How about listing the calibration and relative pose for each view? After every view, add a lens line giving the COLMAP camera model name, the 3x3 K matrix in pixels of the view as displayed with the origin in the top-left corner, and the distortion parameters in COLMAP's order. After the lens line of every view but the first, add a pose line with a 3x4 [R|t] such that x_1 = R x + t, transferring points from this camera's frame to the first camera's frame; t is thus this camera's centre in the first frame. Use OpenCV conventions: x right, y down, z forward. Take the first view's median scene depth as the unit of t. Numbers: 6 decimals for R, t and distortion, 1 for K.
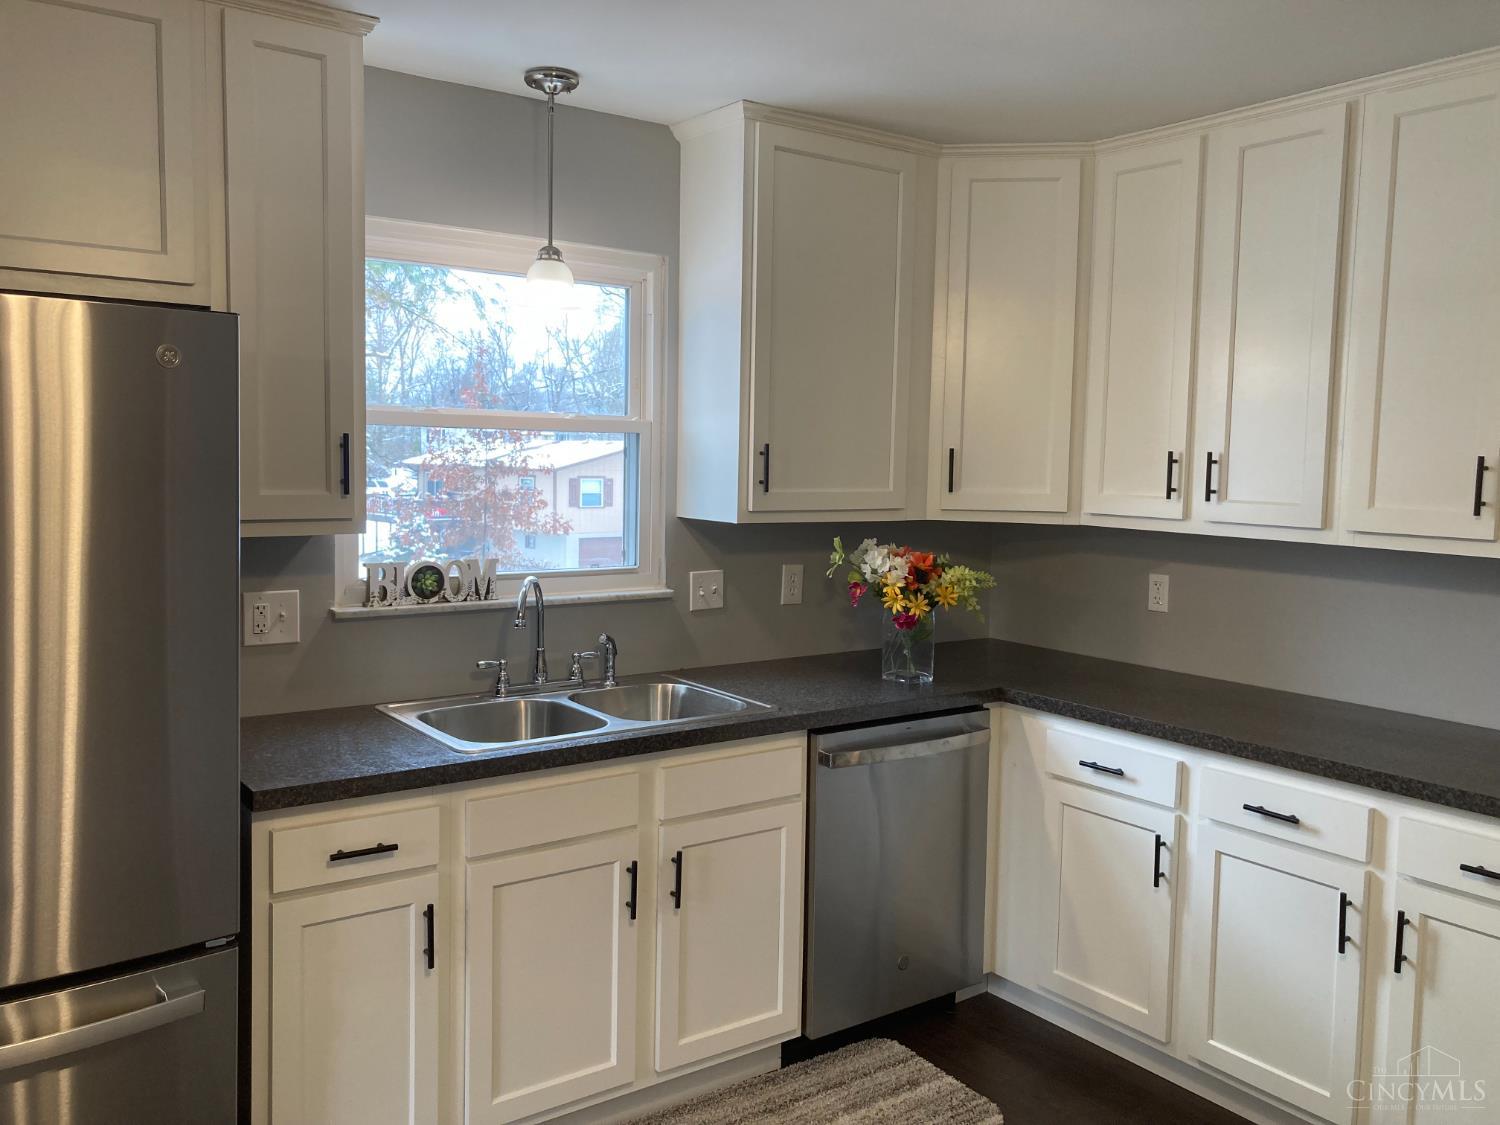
lens RADIAL K [[1205.4, 0, 746.6], [0, 1205.4, 559.9], [0, 0, 1]] dist [-0.006912, -0.008107]
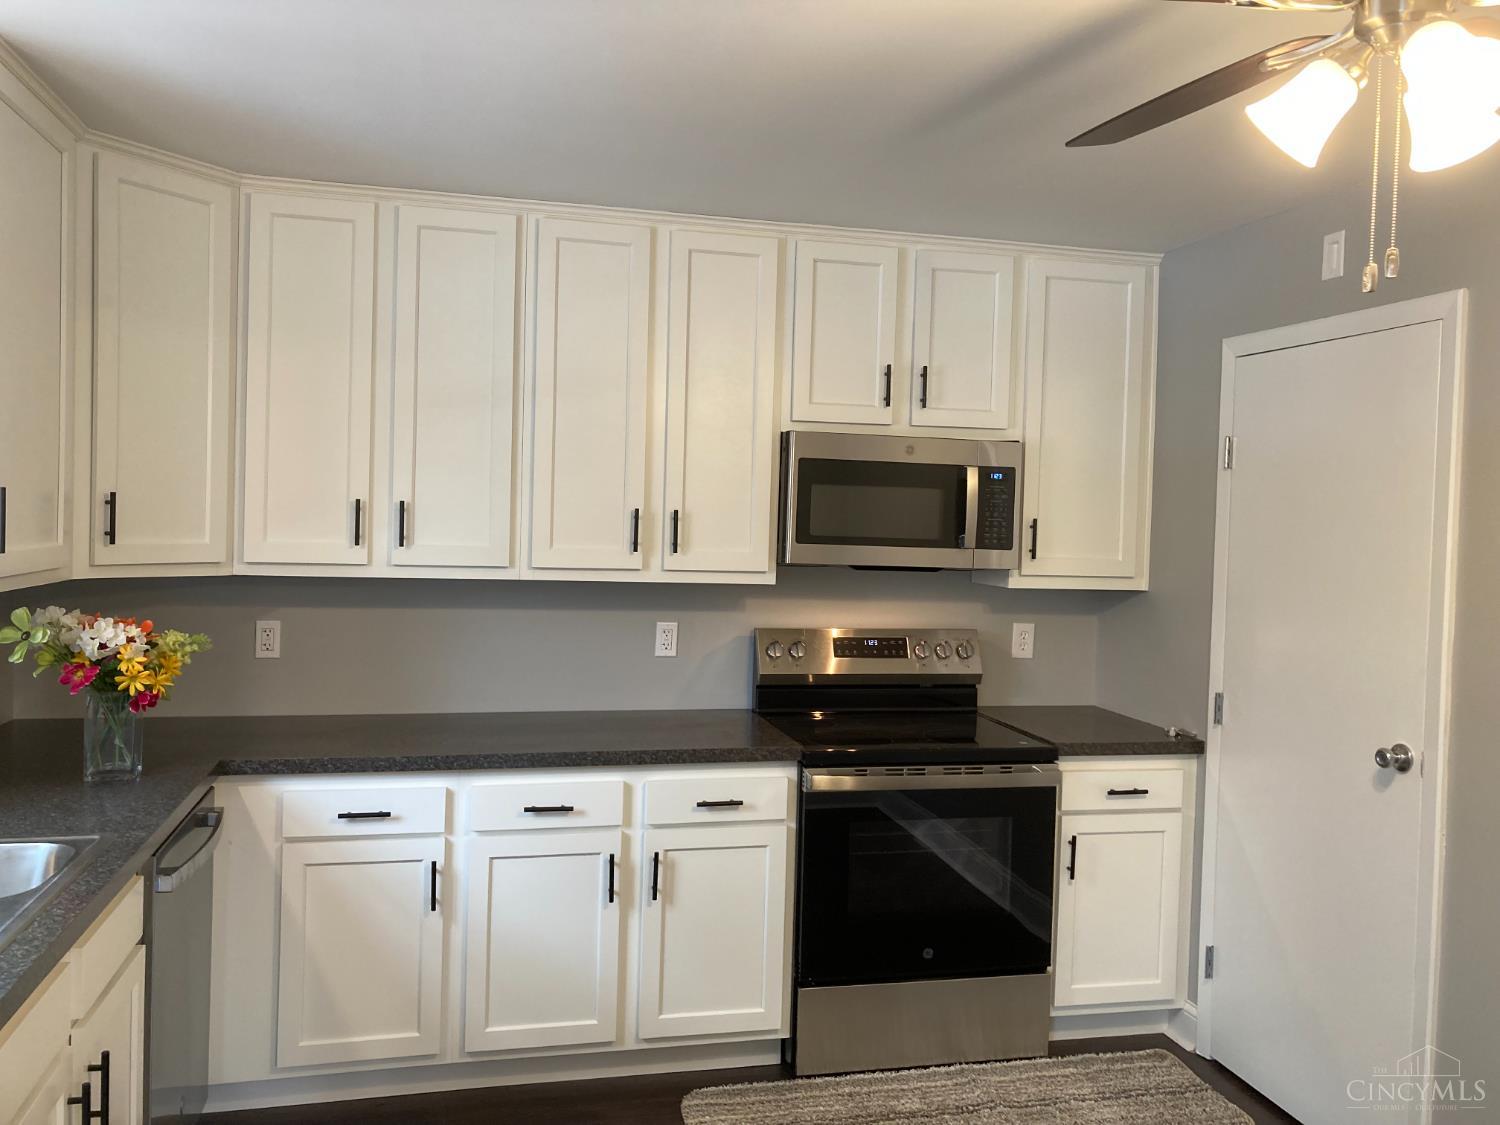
lens RADIAL K [[1205.4, 0, 749.9], [0, 1205.4, 556.6], [0, 0, 1]] dist [-0.006912, -0.008107]
pose [[0.369749, -0.041076, 0.928223, -0.512355], [0.063626, 0.997797, 0.018810, -0.040897], [-0.926951, 0.052104, 0.371548, 0.320869]]
